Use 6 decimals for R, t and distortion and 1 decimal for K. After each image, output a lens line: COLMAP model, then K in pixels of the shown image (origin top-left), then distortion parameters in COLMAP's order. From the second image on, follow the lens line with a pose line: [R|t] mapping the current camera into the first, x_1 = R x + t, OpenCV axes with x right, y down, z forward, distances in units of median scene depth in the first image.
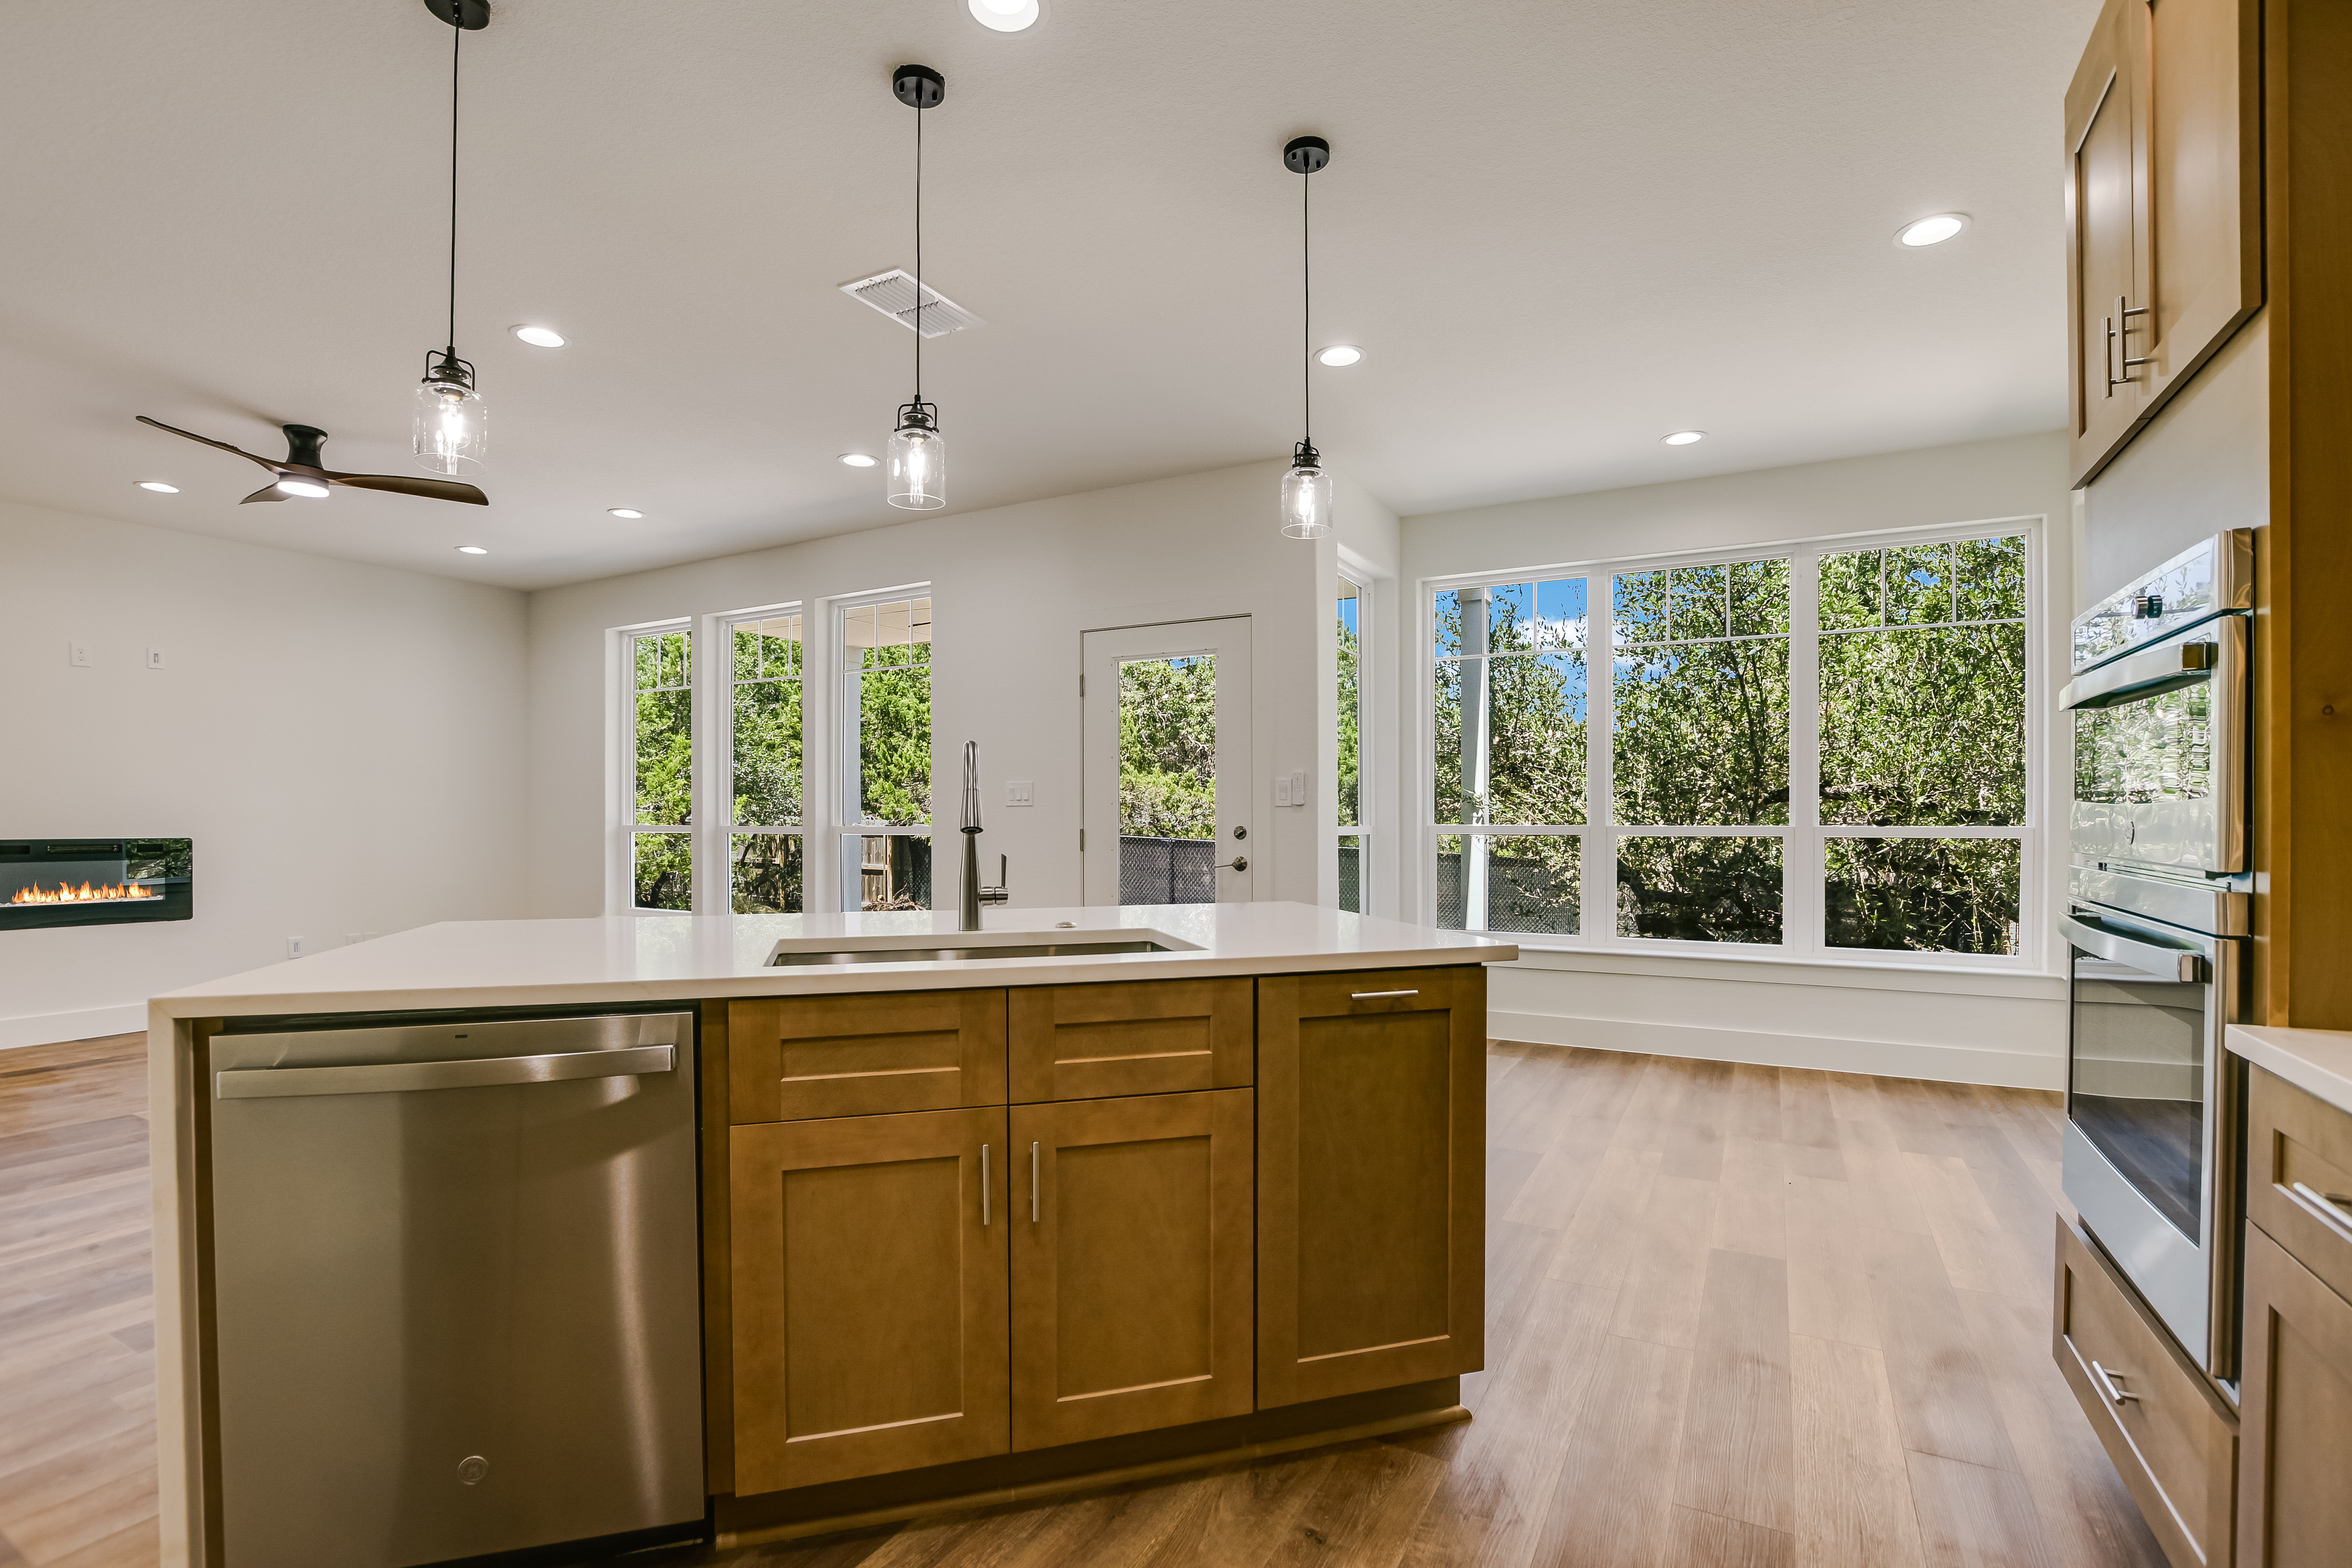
lens RADIAL K [[1076.4, 0, 1181.4], [0, 1076.4, 814.5], [0, 0, 1]] dist [-0.024034, -0.000394]
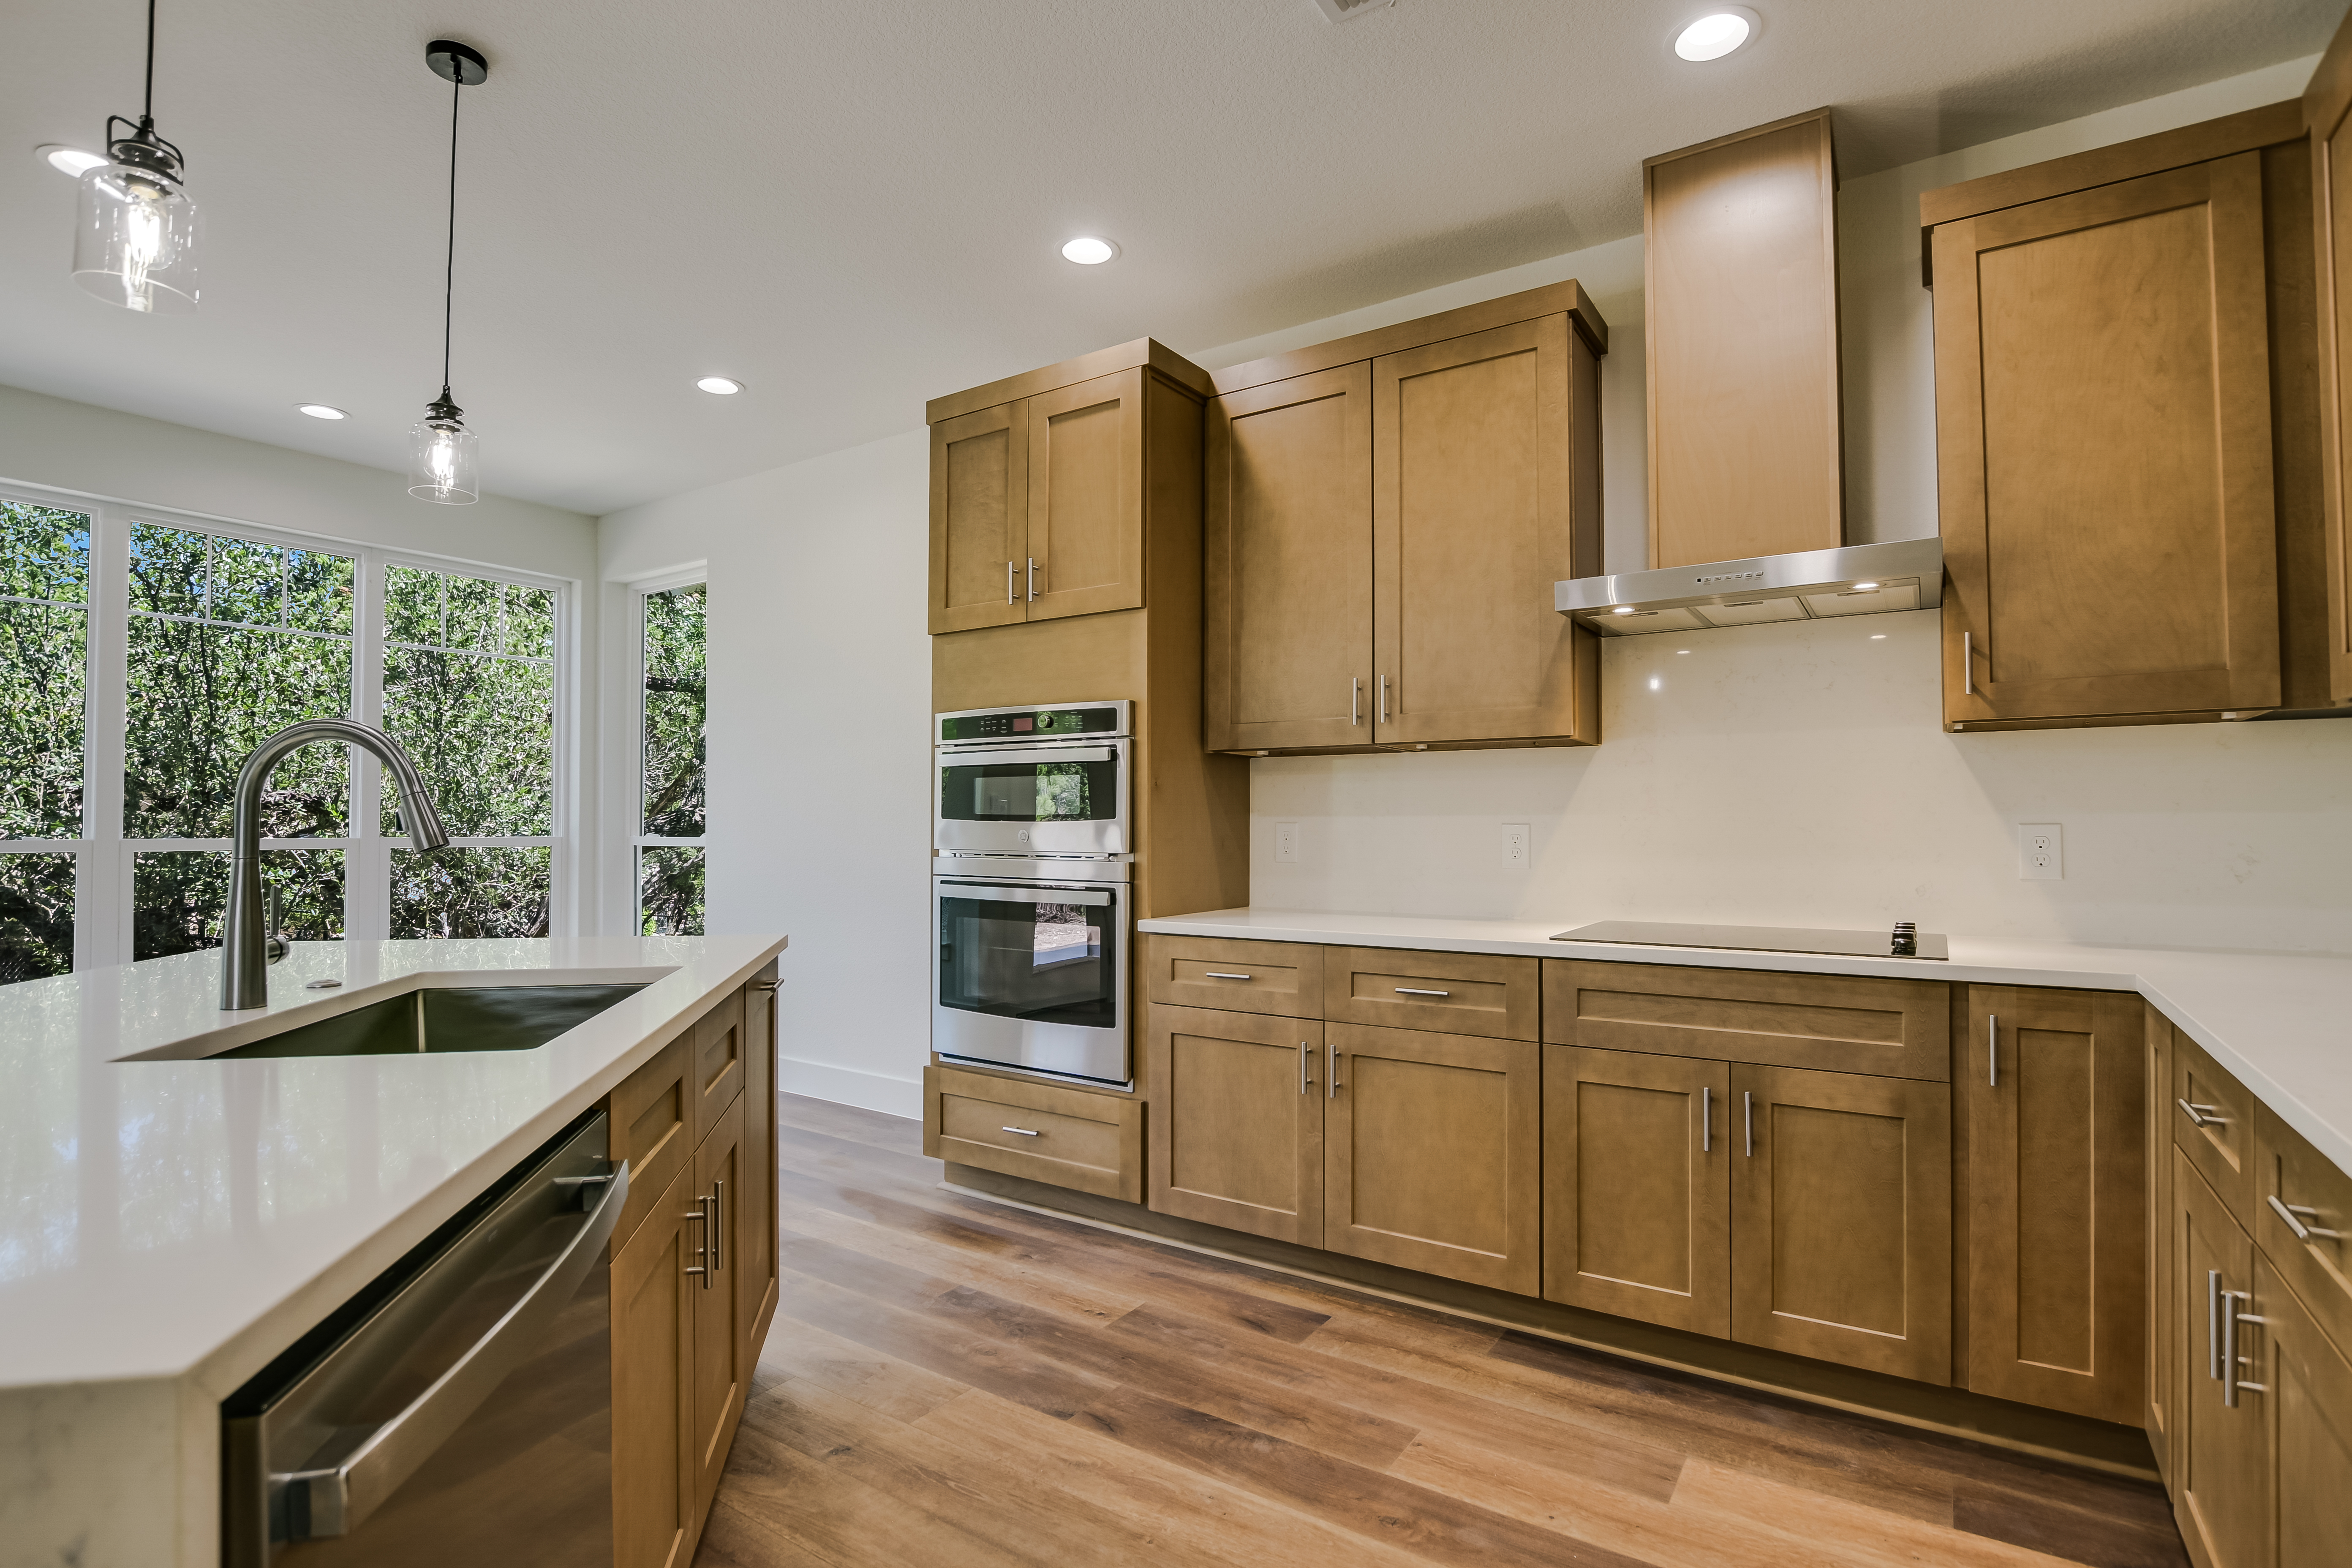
lens RADIAL K [[1136.8, 0, 1168.3], [0, 1136.8, 791.4], [0, 0, 1]] dist [-0.023372, 0.000309]
pose [[0.093596, 0.029311, 0.995179, -0.338126], [-0.000738, 0.999568, -0.029371, -0.001031], [-0.995610, 0.002015, 0.093577, 0.164921]]
